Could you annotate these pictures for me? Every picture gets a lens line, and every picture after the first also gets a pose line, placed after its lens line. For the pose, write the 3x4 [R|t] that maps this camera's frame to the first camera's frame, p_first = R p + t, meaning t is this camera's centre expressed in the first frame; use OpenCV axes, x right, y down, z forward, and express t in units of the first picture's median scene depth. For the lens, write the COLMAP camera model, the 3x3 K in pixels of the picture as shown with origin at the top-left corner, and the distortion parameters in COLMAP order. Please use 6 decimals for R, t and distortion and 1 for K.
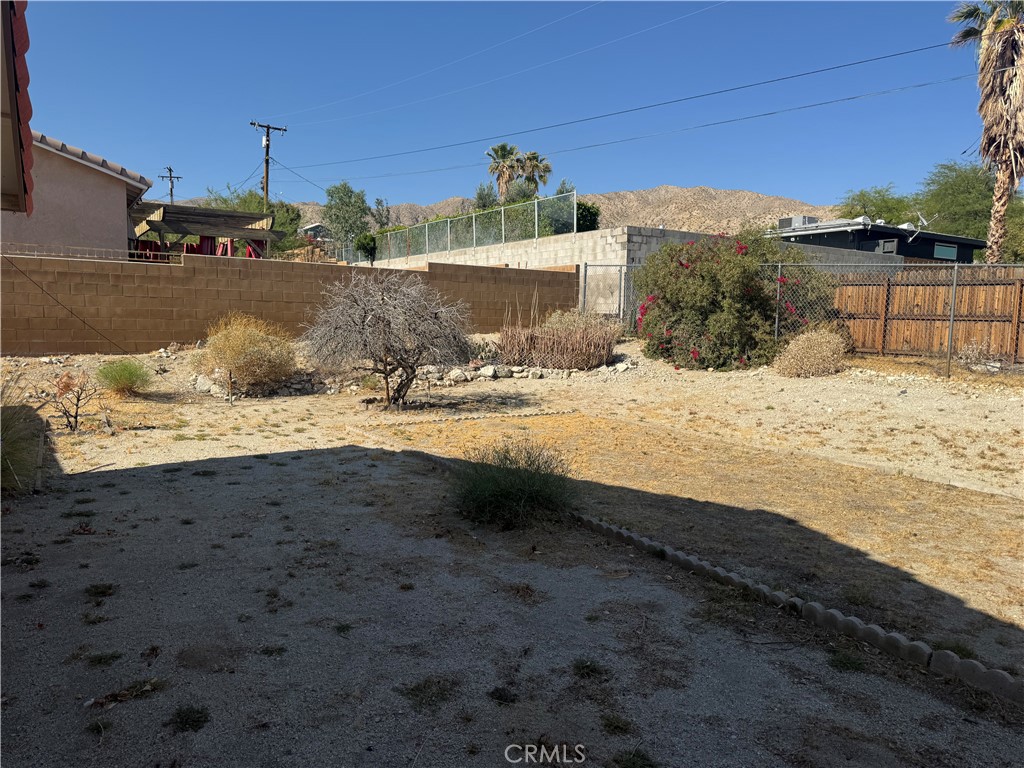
lens RADIAL K [[713.6, 0, 512.0], [0, 713.6, 384.0], [0, 0, 1]] dist [-0.005037, -0.003741]
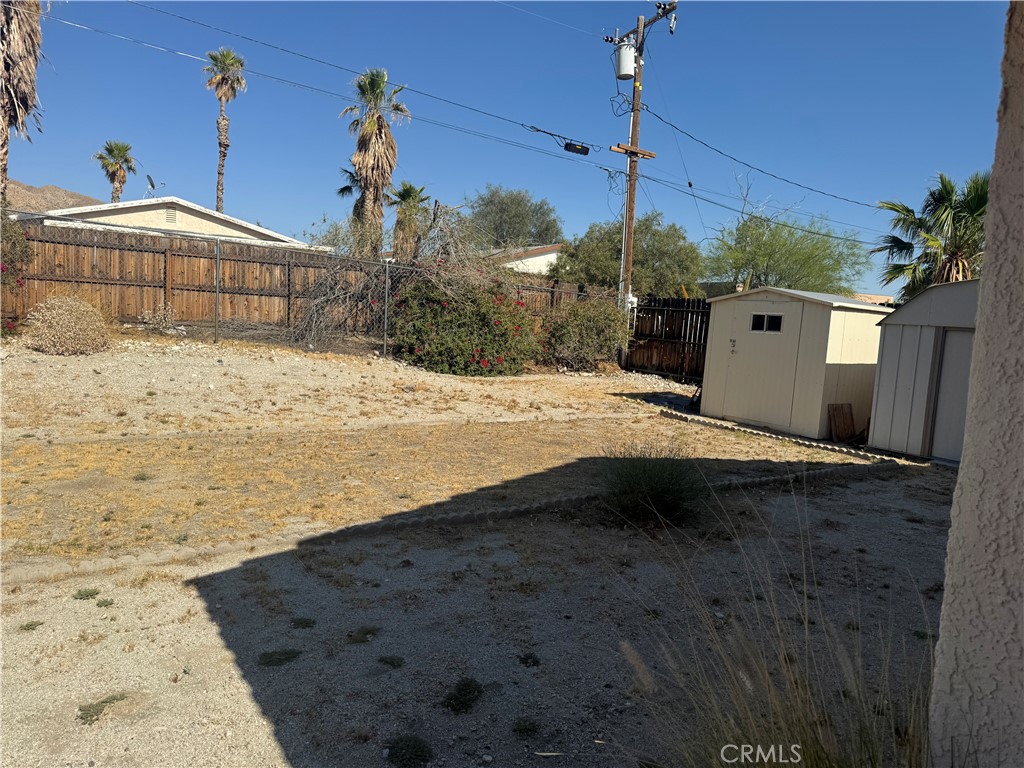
lens RADIAL K [[713.6, 0, 512.0], [0, 713.6, 384.0], [0, 0, 1]] dist [-0.005037, -0.003741]
pose [[-0.012332, -0.129024, 0.991565, -0.410457], [0.040842, 0.990748, 0.129426, -0.058983], [-0.999090, 0.042093, -0.006948, 0.470833]]
